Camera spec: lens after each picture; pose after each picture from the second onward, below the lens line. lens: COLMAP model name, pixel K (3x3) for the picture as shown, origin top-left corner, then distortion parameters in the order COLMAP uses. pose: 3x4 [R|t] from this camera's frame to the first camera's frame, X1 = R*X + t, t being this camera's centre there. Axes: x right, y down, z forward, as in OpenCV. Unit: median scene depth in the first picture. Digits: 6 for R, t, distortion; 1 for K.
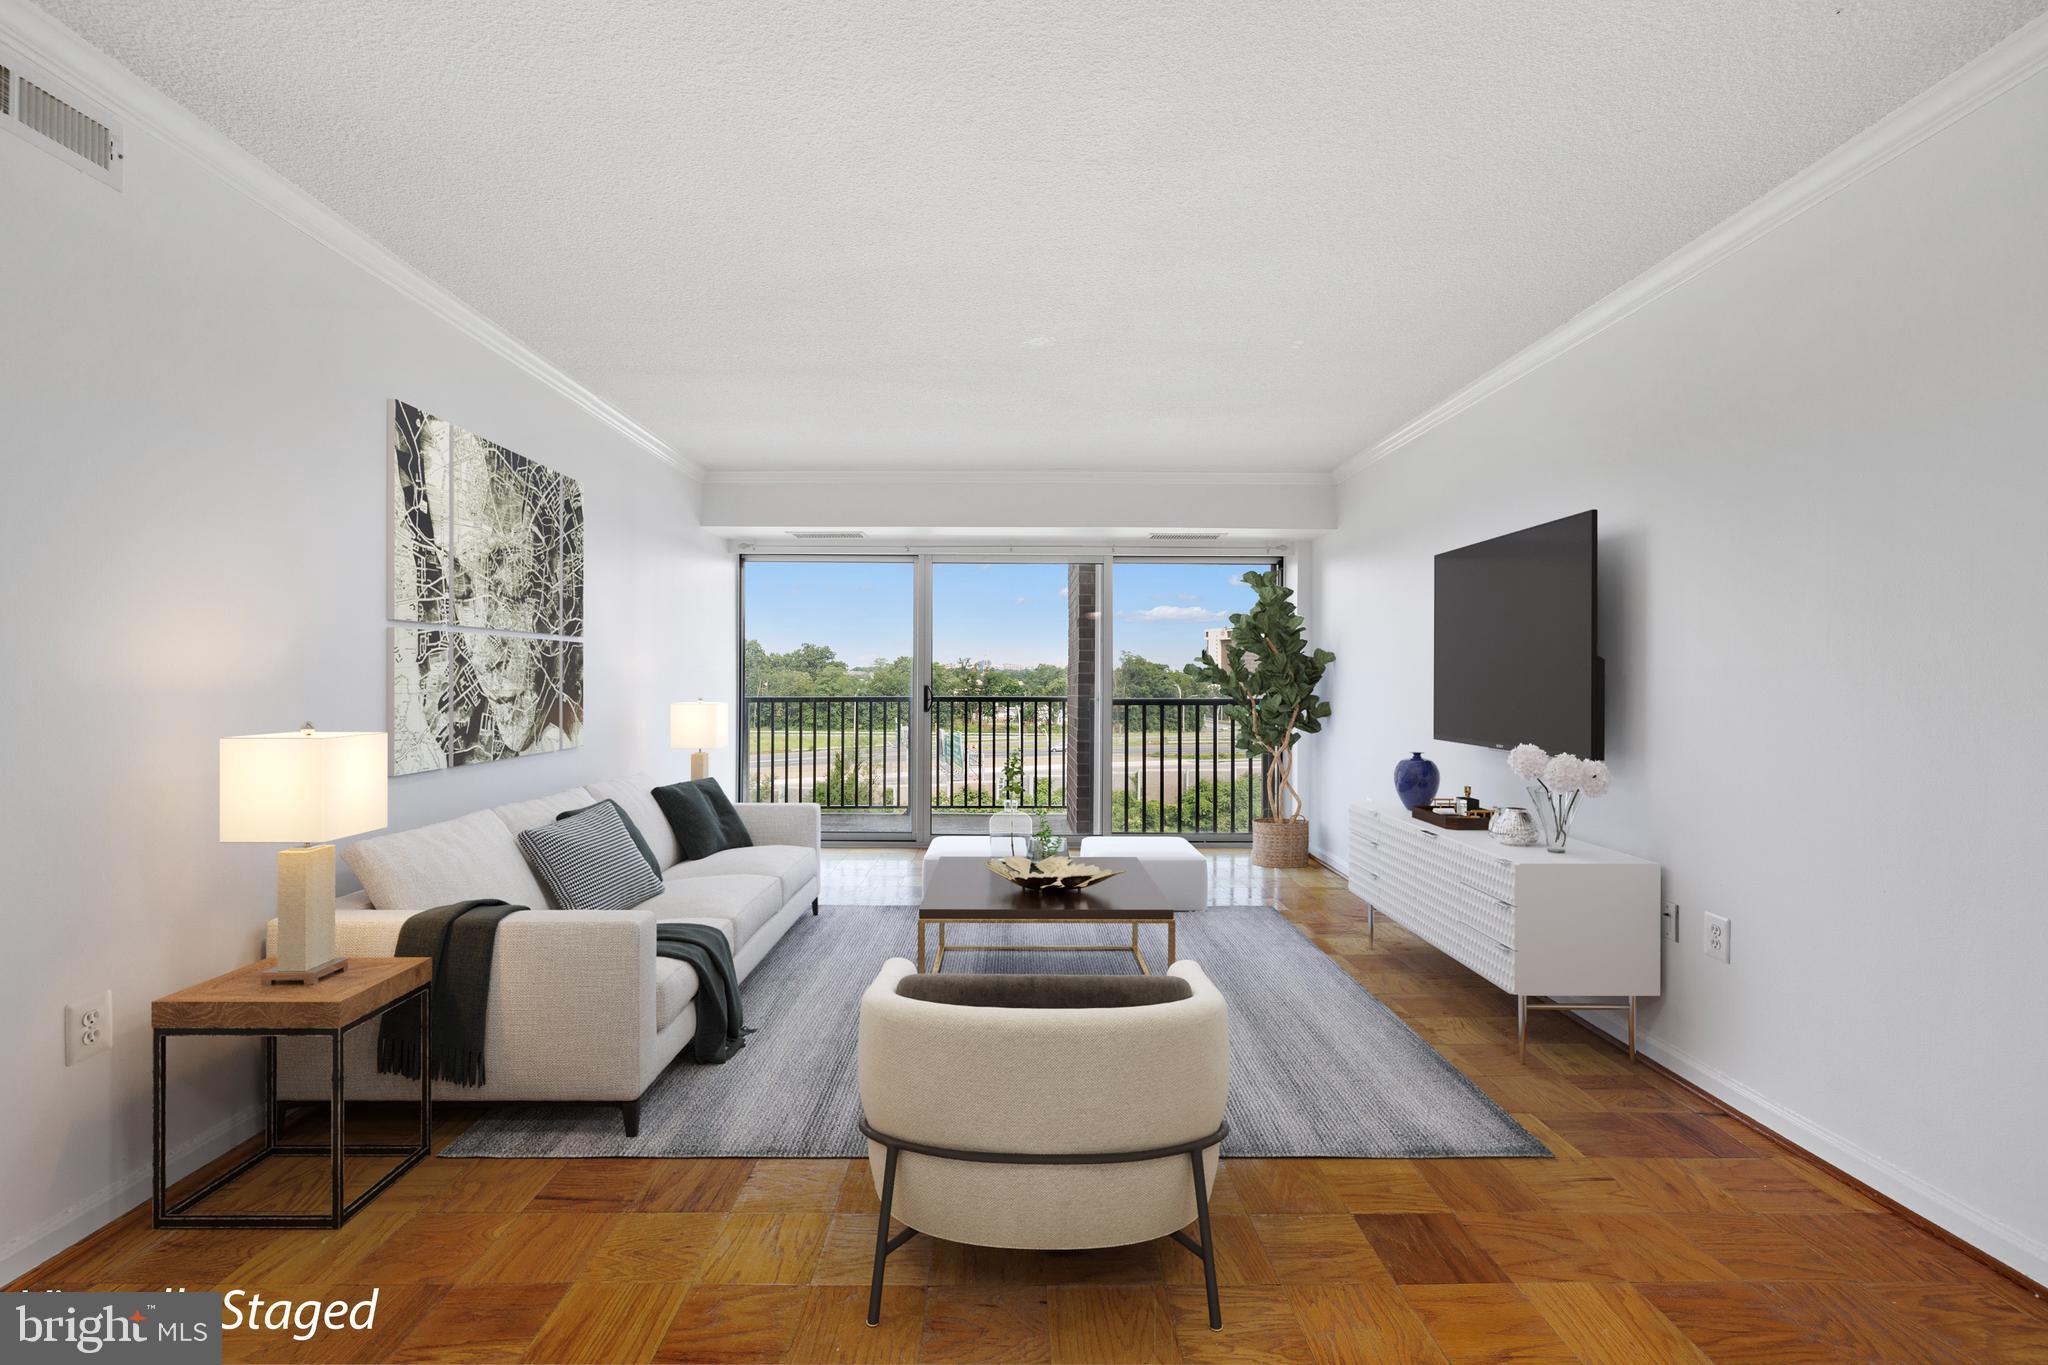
lens RADIAL K [[858.0, 0, 1019.7], [0, 858.0, 673.8], [0, 0, 1]] dist [0.001117, -0.000319]
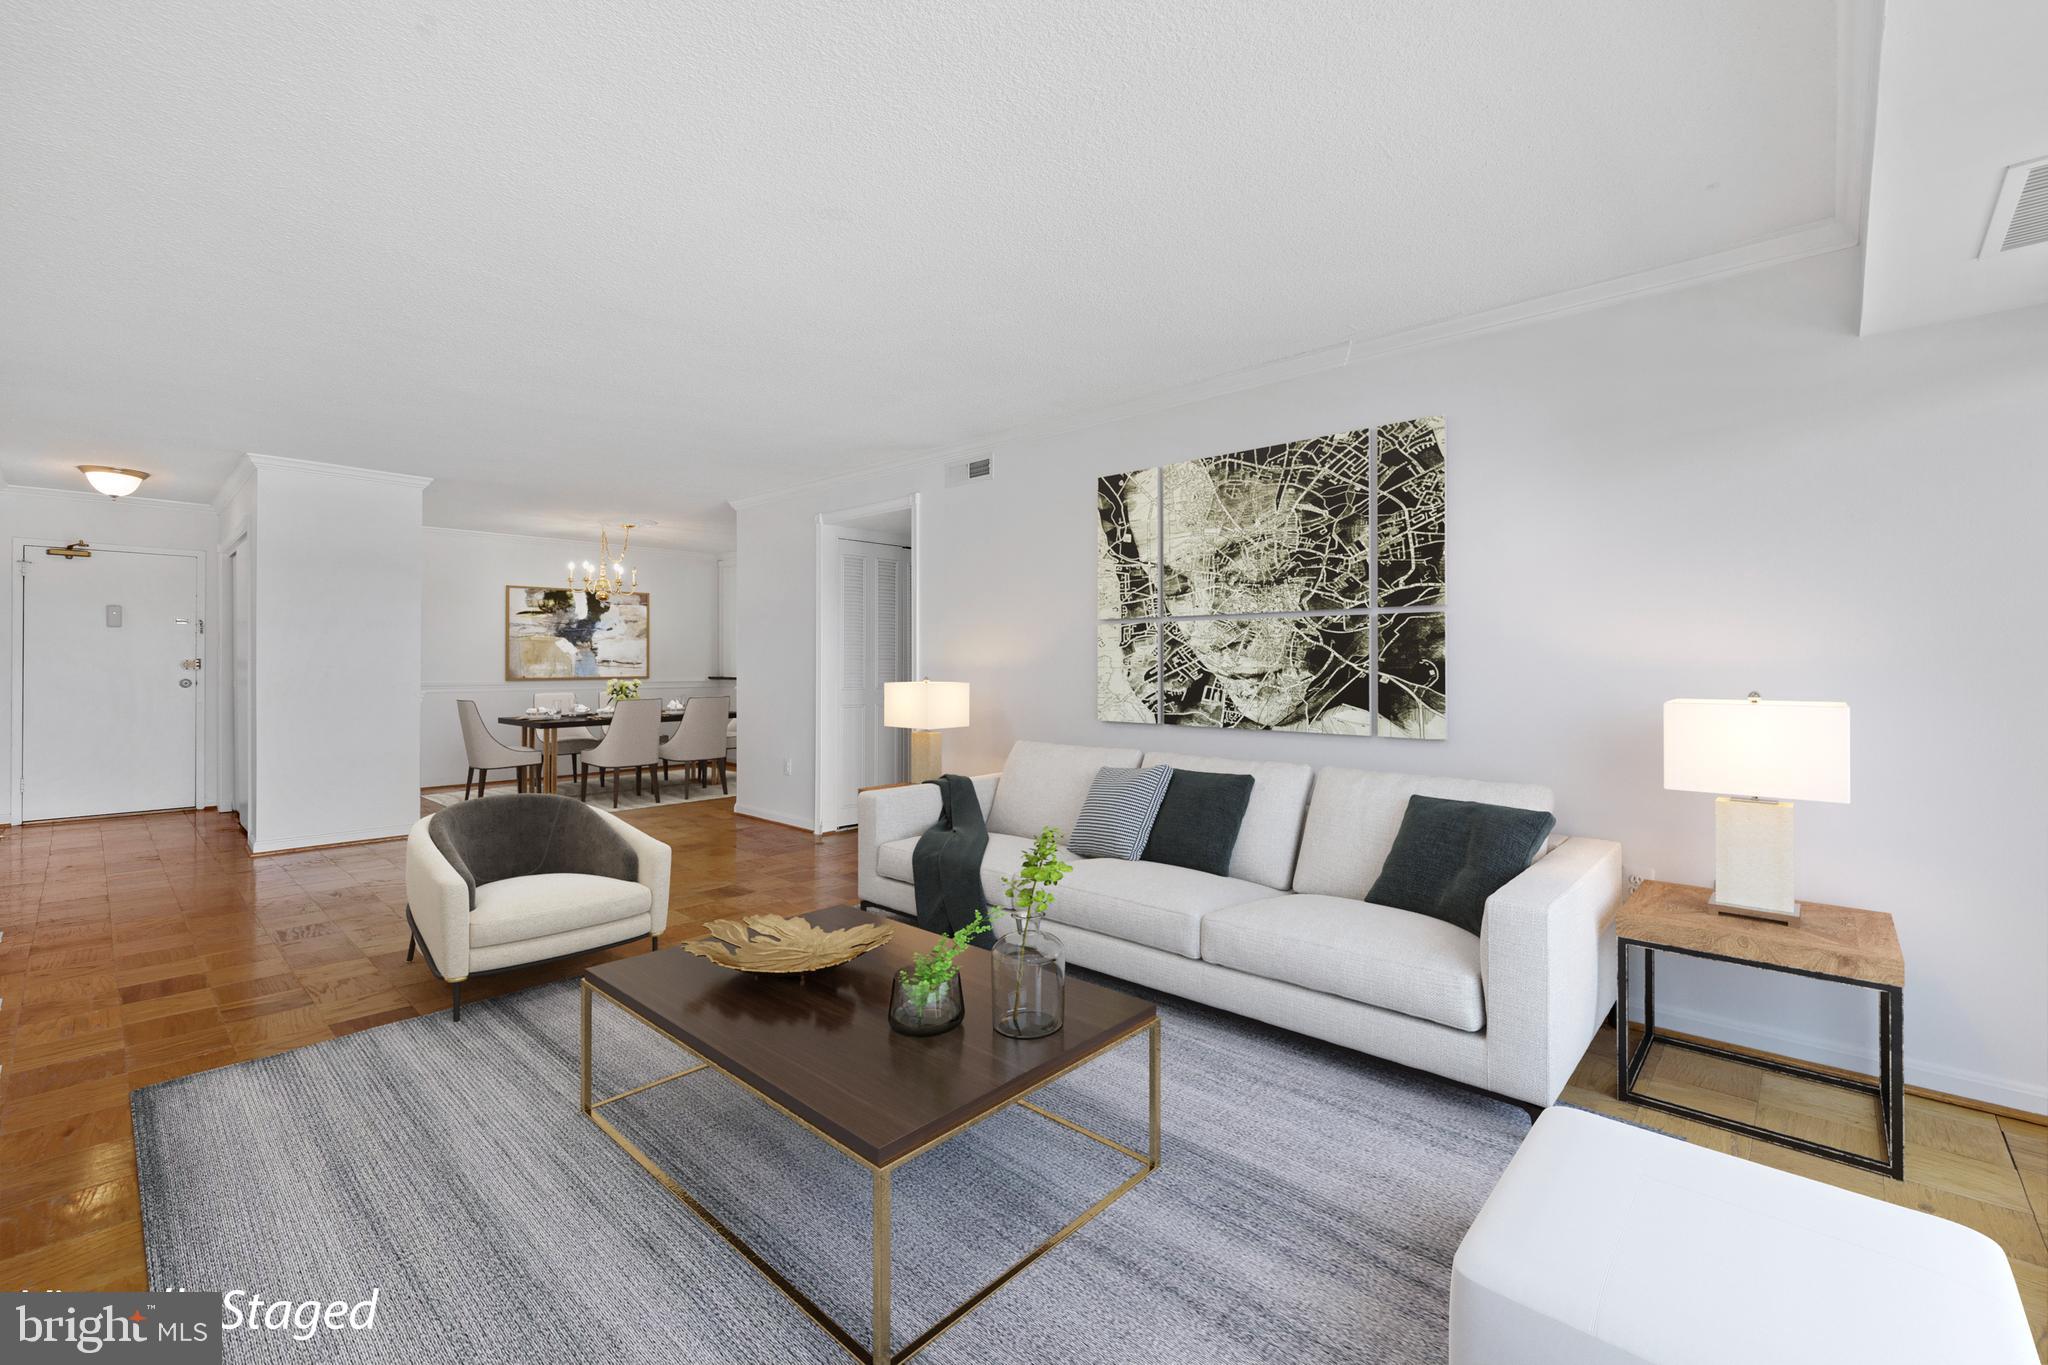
lens RADIAL K [[858.0, 0, 1025.9], [0, 858.0, 671.5], [0, 0, 1]] dist [0.001117, -0.000319]
pose [[-0.620515, -0.007257, -0.784161, 0.497194], [-0.003050, 0.999972, -0.006840, 0.036189], [0.784189, -0.001853, -0.620520, 1.621704]]
